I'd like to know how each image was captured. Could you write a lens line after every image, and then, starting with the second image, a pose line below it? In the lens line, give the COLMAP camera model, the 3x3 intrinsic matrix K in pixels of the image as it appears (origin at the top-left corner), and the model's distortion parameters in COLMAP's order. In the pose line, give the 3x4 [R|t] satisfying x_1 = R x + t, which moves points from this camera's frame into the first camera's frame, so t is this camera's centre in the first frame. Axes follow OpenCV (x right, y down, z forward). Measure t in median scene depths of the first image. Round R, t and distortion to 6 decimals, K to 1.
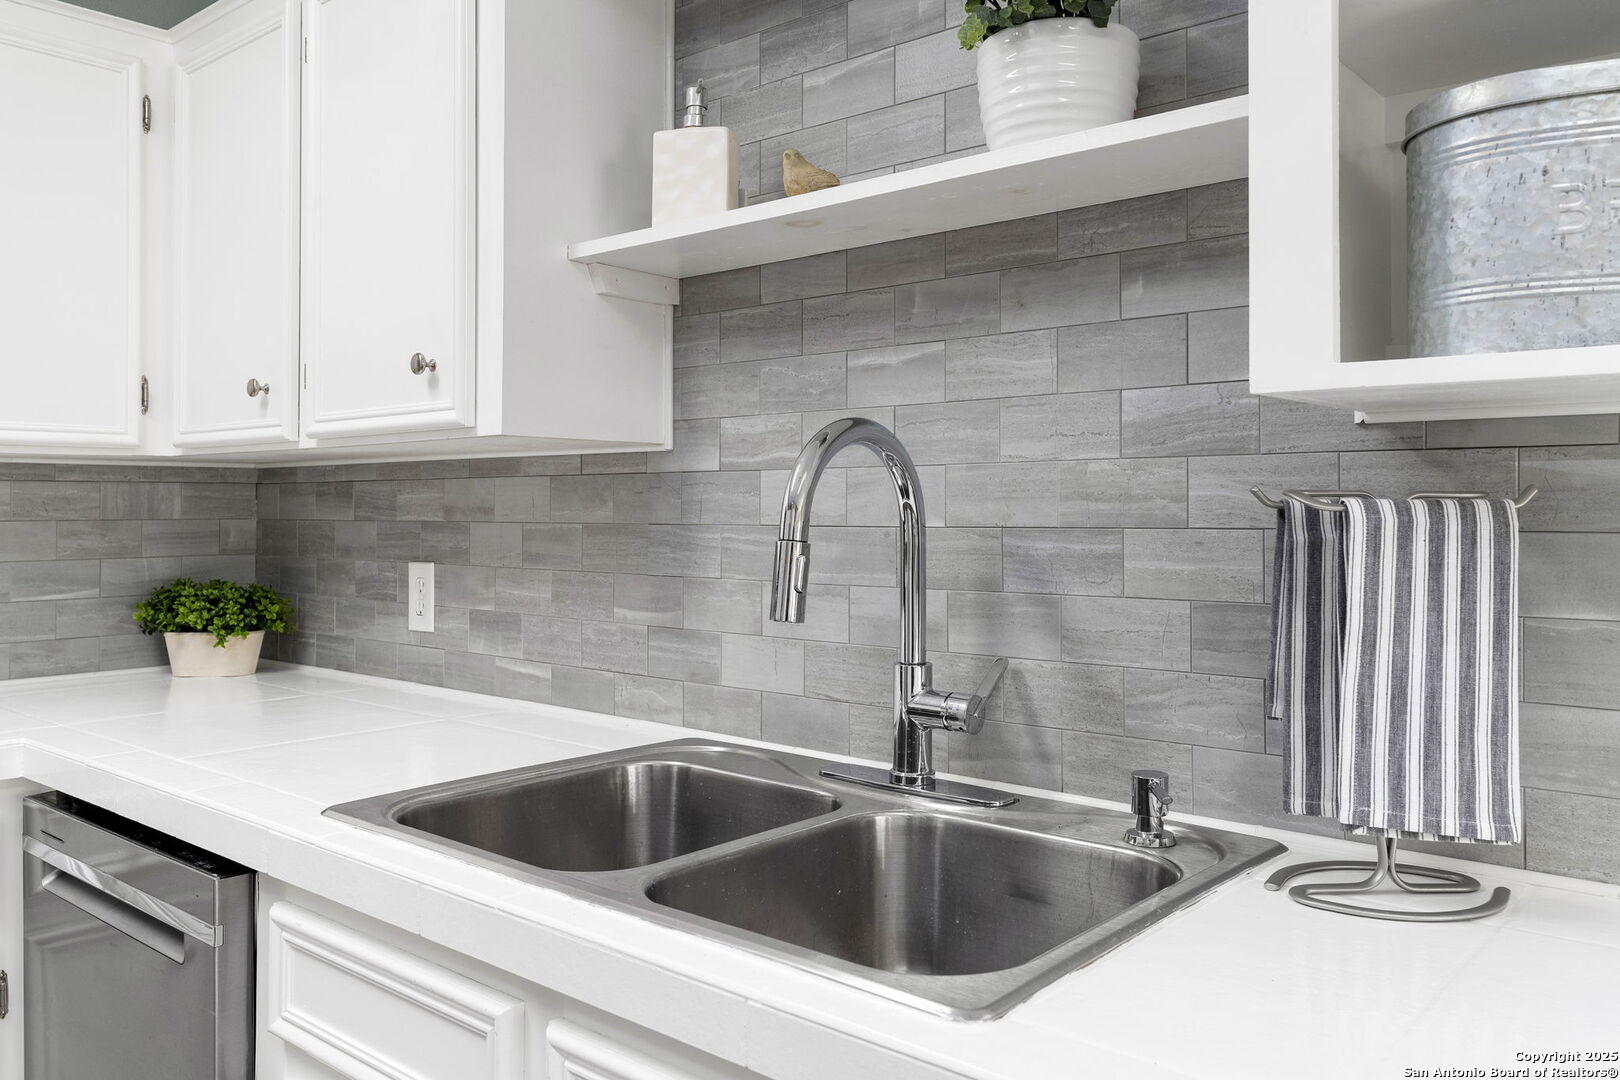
lens RADIAL K [[1237.2, 0, 814.1], [0, 1237.2, 513.2], [0, 0, 1]] dist [0.002818, 0.001740]
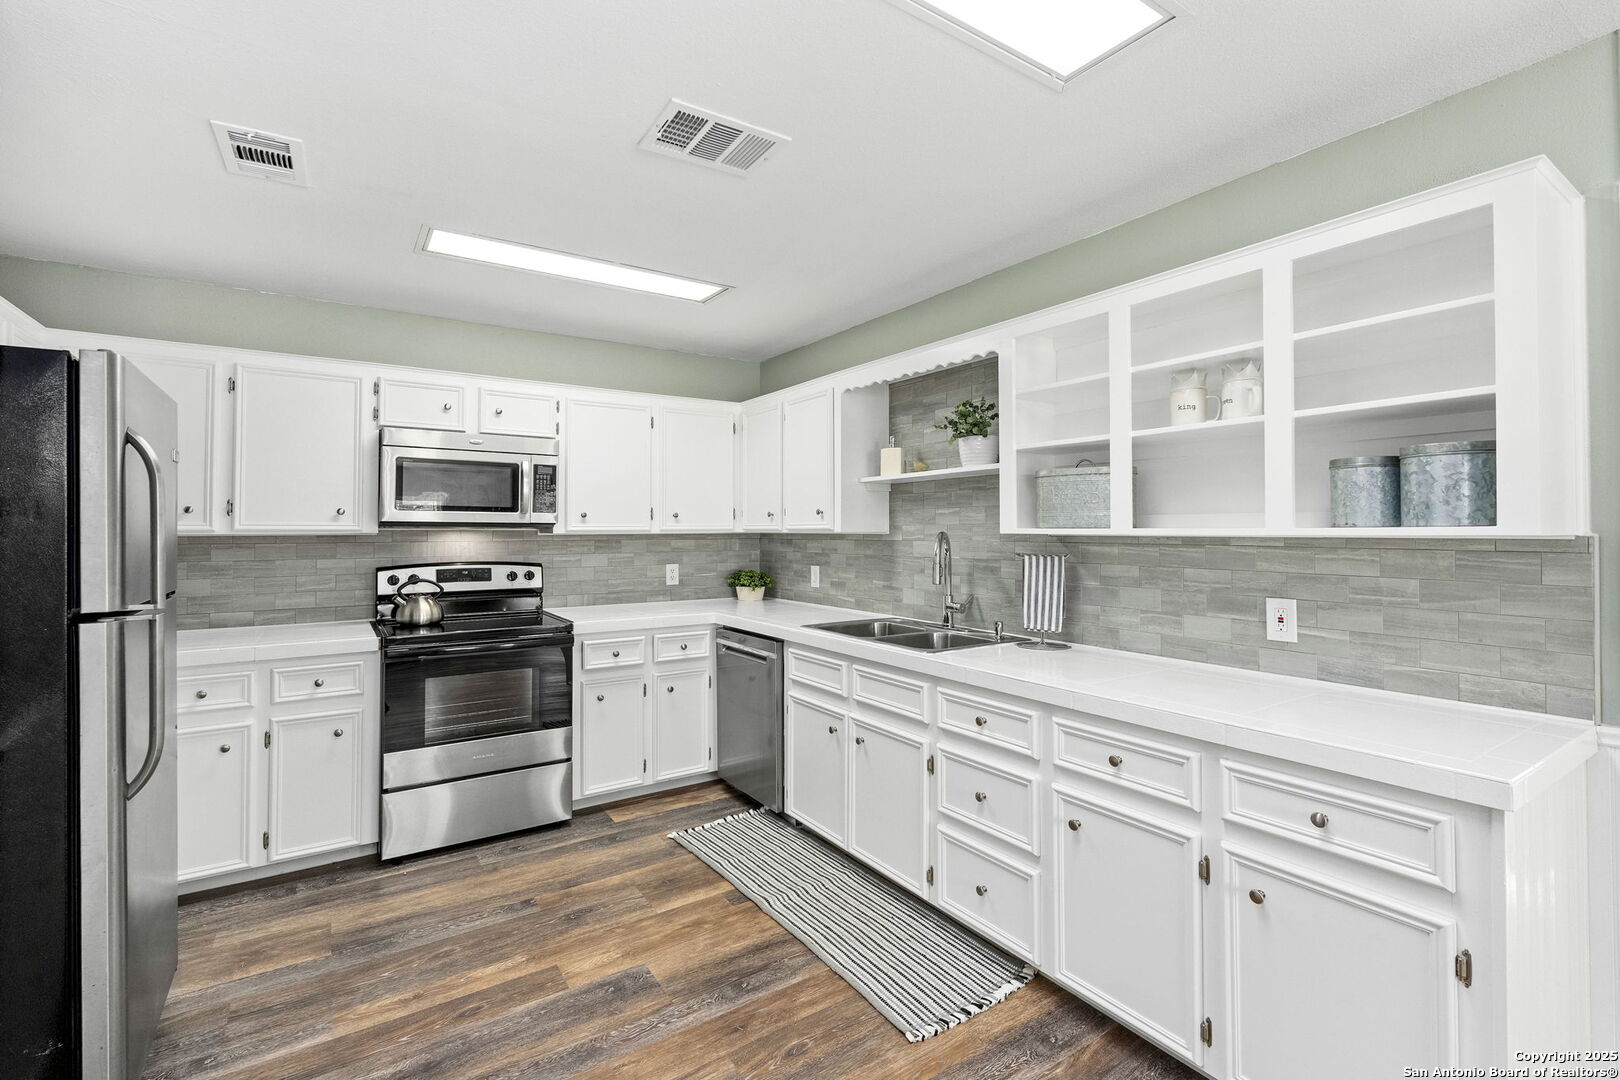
lens RADIAL K [[729.6, 0, 807.1], [0, 729.6, 515.9], [0, 0, 1]] dist [-0.001080, -0.000136]
pose [[0.961109, -0.007564, -0.276065, 0.226795], [0.001118, 0.999723, -0.023498, -0.054644], [0.276166, 0.022276, 0.960852, -1.009792]]
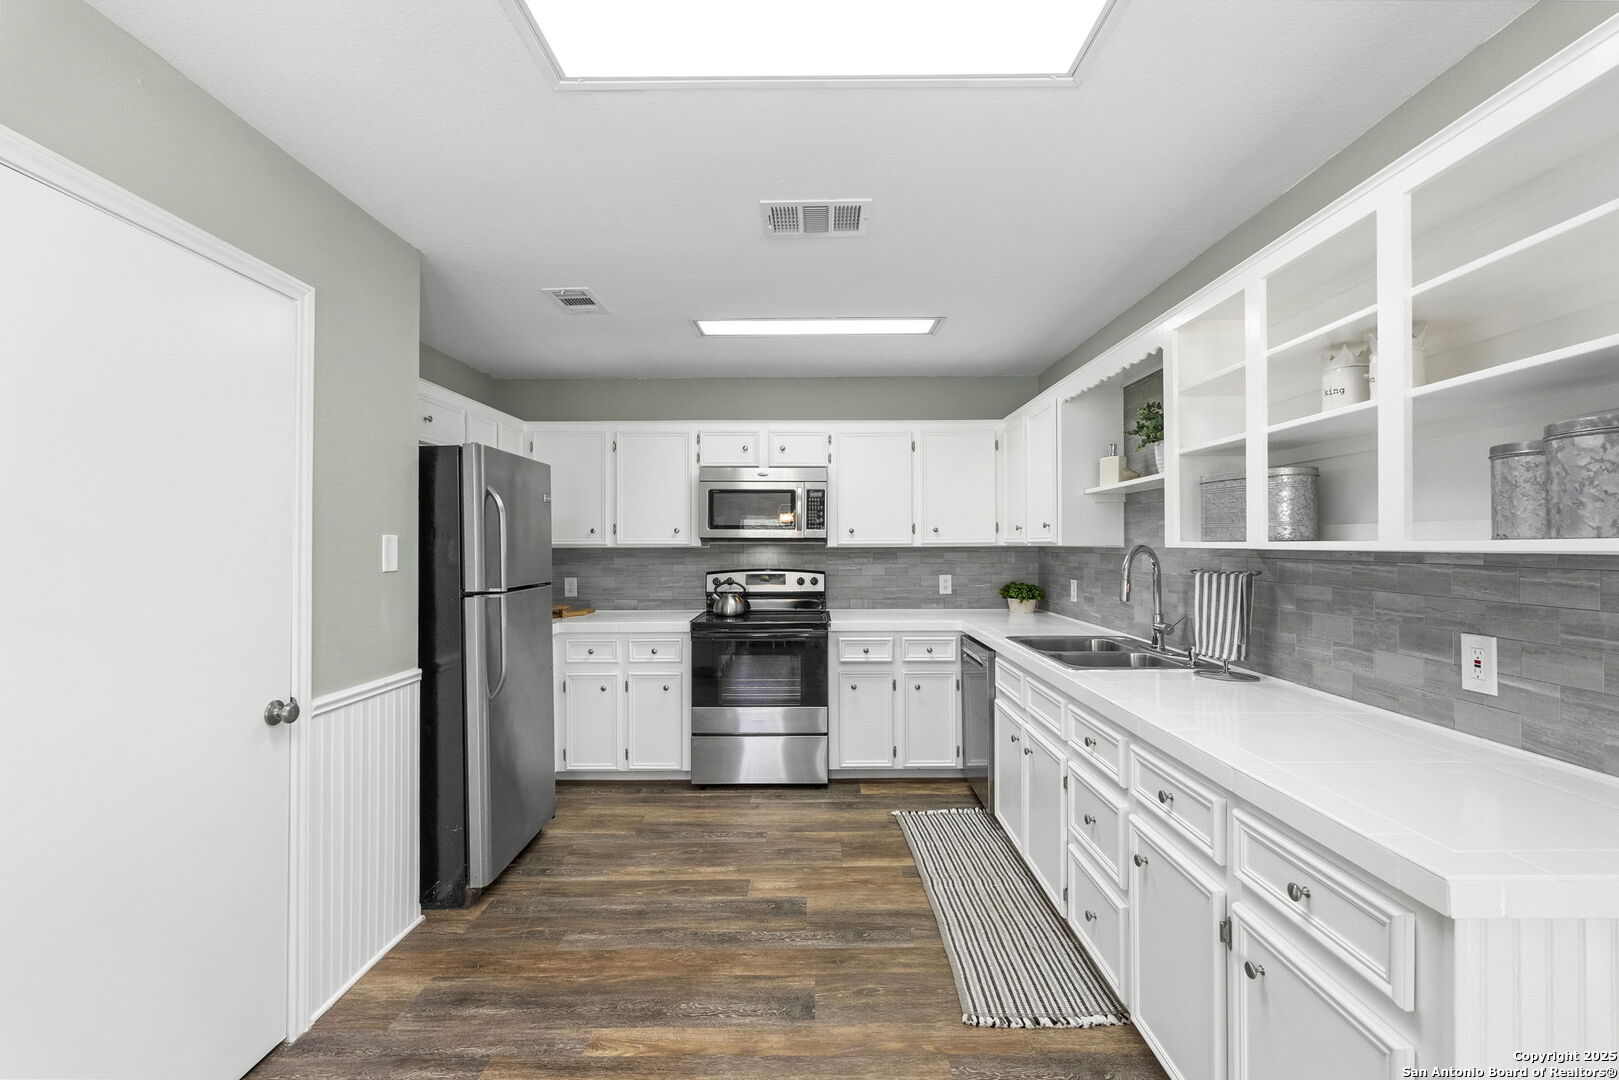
lens RADIAL K [[719.3, 0, 809.5], [0, 719.3, 540.0], [0, 0, 1]] dist [-0.003723, -0.000084]
pose [[0.640696, -0.006891, -0.767764, 0.801147], [0.000917, 0.999966, -0.008210, -0.056520], [0.767794, 0.004556, 0.640680, -0.830050]]
